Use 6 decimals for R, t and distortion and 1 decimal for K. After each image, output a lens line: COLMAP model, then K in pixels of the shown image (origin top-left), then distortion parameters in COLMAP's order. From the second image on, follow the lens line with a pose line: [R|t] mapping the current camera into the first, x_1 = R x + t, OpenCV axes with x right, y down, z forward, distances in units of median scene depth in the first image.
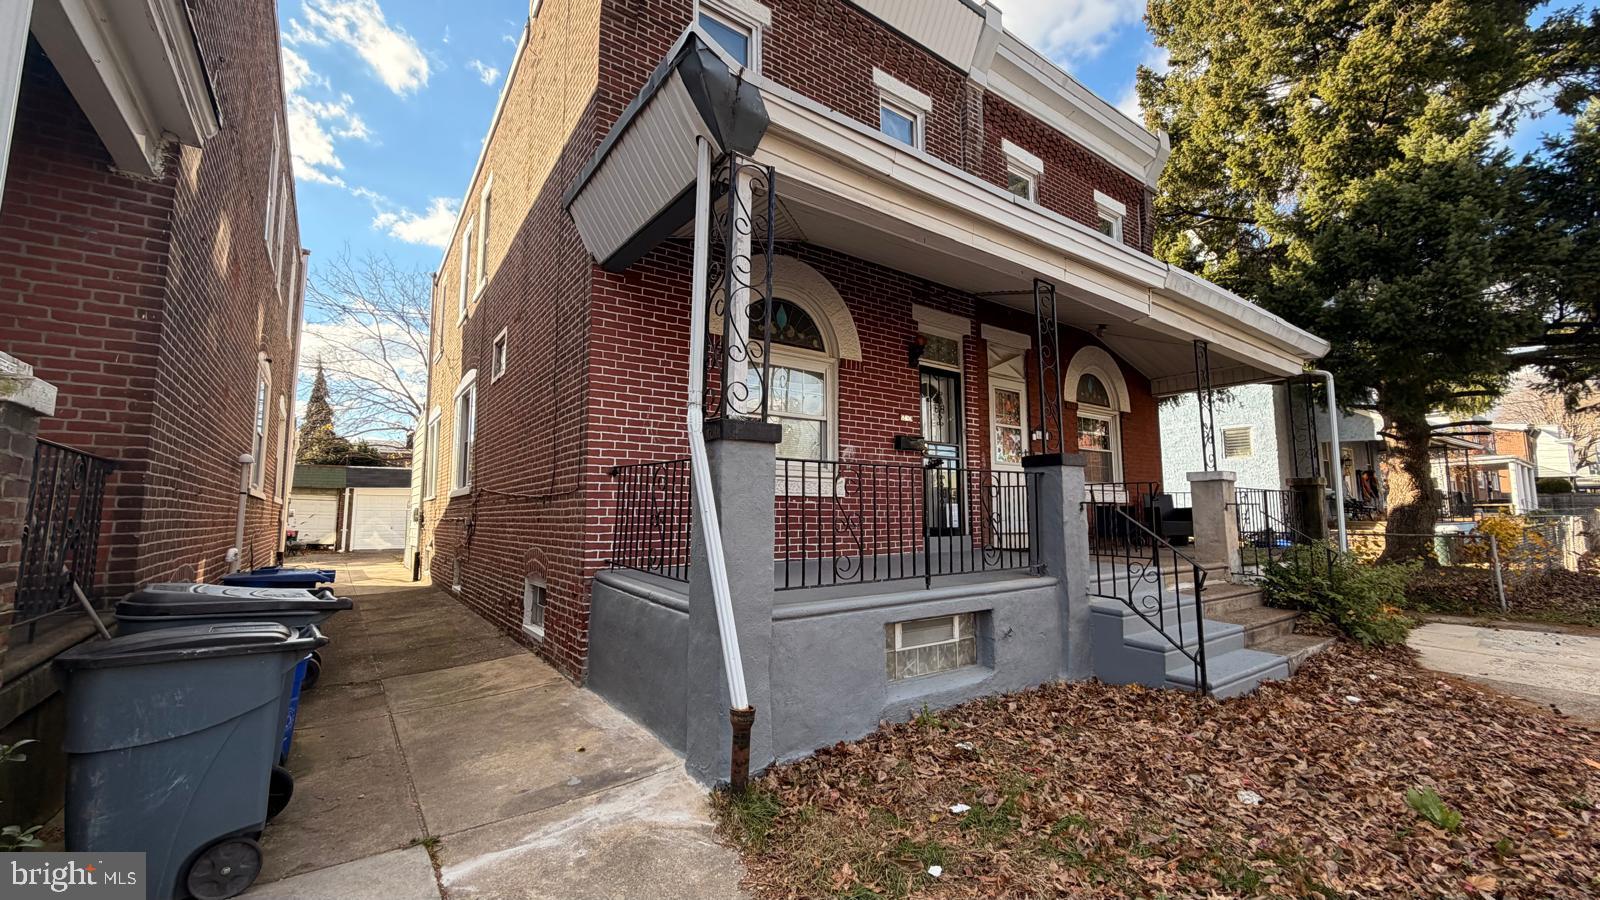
lens RADIAL K [[636.0, 0, 796.8], [0, 636.0, 447.3], [0, 0, 1]] dist [0.018814, -0.002608]
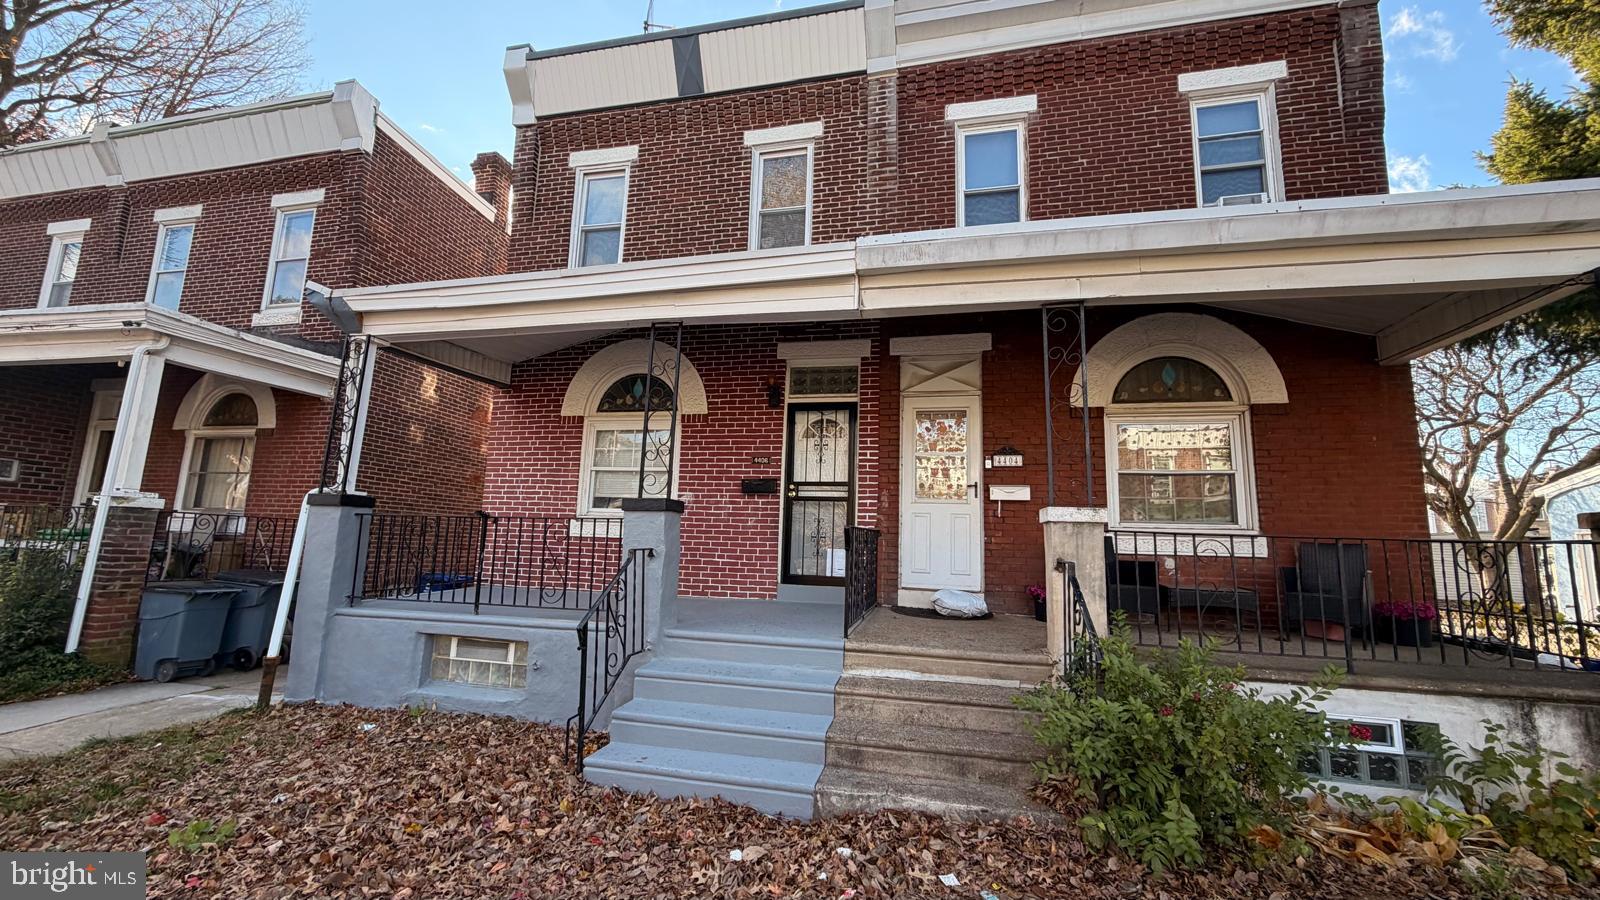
lens RADIAL K [[636.0, 0, 795.9], [0, 636.0, 450.1], [0, 0, 1]] dist [0.018814, -0.002608]
pose [[0.643890, -0.090010, -0.759805, 1.006754], [0.048646, 0.995863, -0.076751, 0.017011], [0.763570, 0.012457, 0.645604, 0.418693]]
